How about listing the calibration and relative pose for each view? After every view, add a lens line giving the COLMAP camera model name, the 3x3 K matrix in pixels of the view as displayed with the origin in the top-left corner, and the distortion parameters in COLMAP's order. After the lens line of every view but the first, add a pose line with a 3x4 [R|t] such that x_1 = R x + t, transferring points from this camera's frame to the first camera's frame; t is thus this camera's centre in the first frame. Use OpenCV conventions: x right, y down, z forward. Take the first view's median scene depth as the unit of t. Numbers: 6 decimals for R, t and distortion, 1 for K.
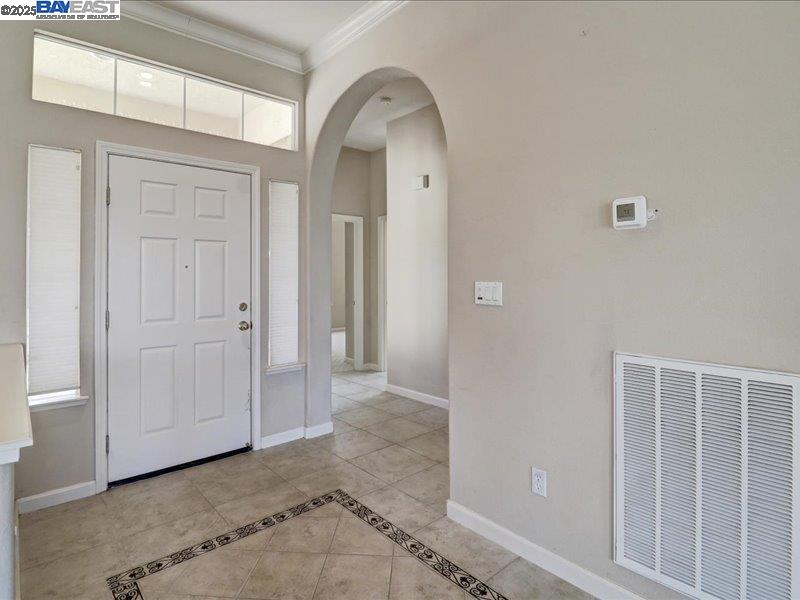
lens RADIAL K [[439.8, 0, 398.5], [0, 439.8, 280.9], [0, 0, 1]] dist [0.019424, -0.000727]
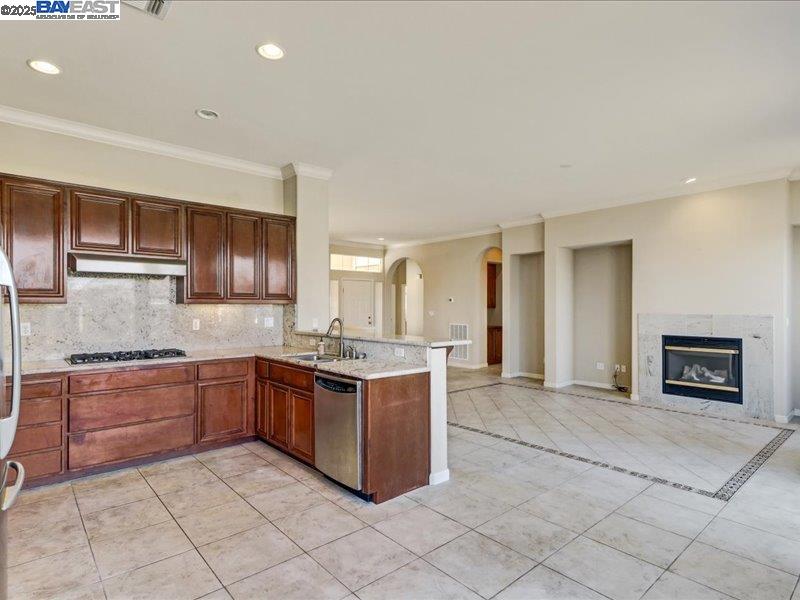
lens RADIAL K [[428.0, 0, 400.0], [0, 428.0, 300.0], [0, 0, 1]] dist [0.016040, -0.001140]
pose [[0.999994, 0.001059, 0.003248, -0.107892], [-0.000992, 0.999786, -0.020658, -0.013220], [-0.003270, 0.020655, 0.999781, -2.411101]]
